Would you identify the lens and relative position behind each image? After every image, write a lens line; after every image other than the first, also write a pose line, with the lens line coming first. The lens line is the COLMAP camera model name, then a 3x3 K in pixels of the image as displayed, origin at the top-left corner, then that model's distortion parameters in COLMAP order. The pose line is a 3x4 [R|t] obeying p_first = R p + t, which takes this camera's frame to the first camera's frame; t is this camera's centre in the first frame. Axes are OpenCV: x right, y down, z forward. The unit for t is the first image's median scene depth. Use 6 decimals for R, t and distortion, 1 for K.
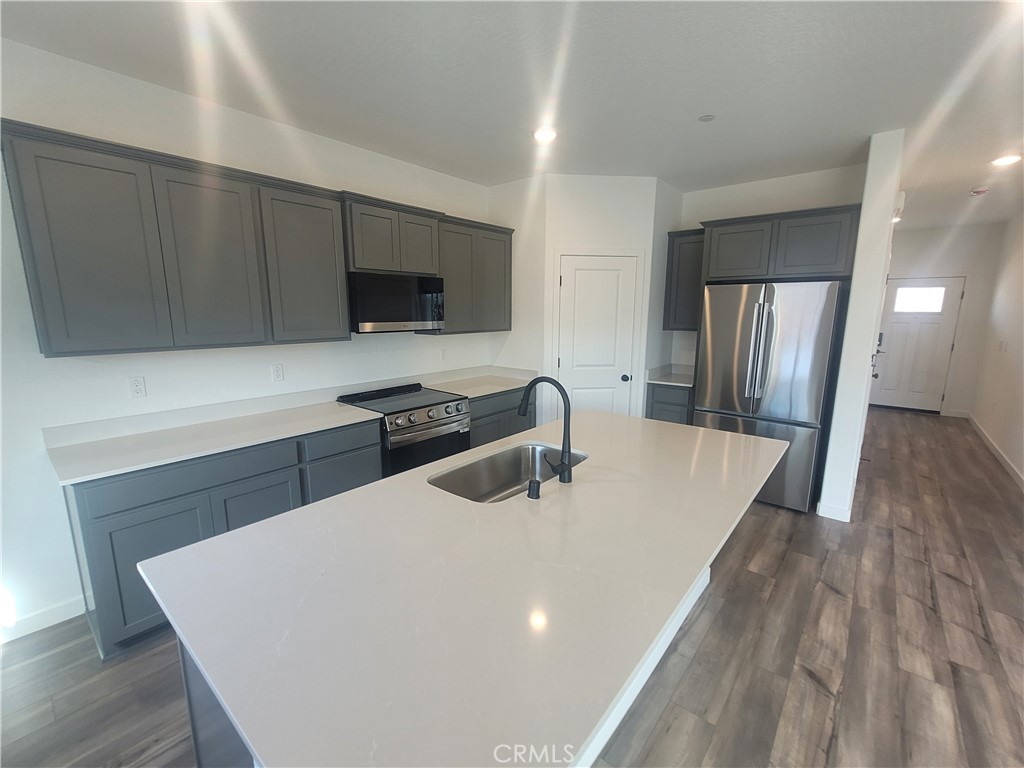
lens RADIAL K [[437.5, 0, 514.2], [0, 437.5, 384.1], [0, 0, 1]] dist [-0.001134, 0.000508]
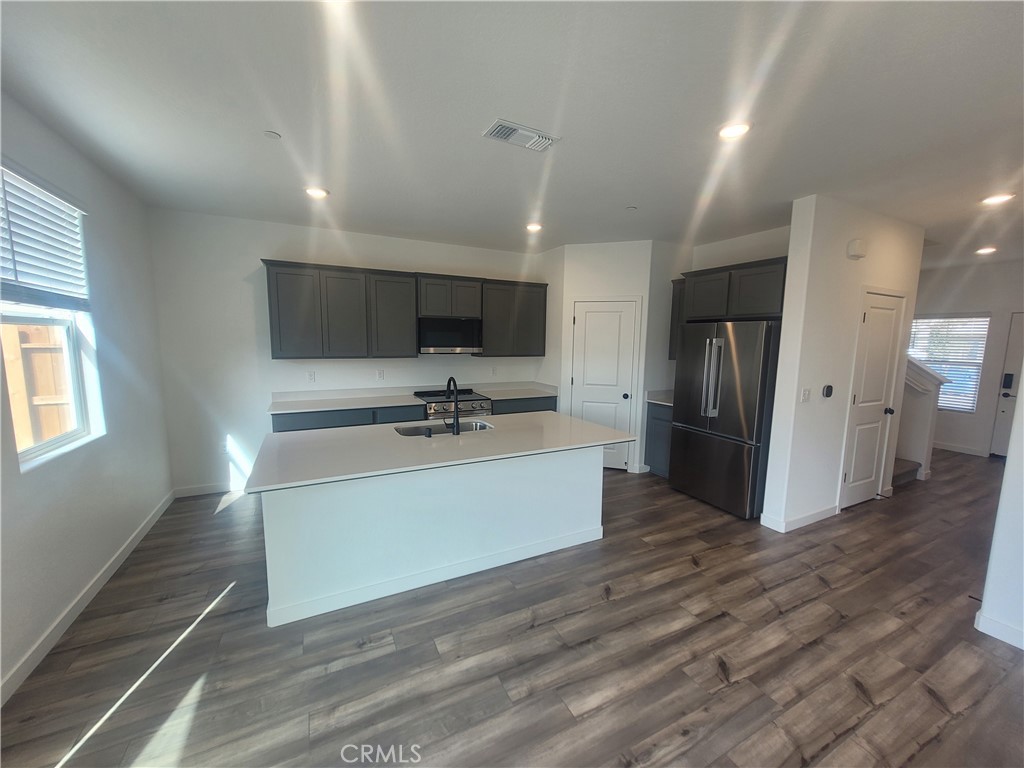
lens RADIAL K [[402.0, 0, 513.8], [0, 402.0, 387.2], [0, 0, 1]] dist [-0.000606, -0.000048]
pose [[0.920094, 0.058123, -0.387361, 0.550322], [-0.077893, 0.996329, -0.035519, 0.035868], [0.383874, 0.062854, 0.921244, -0.261258]]
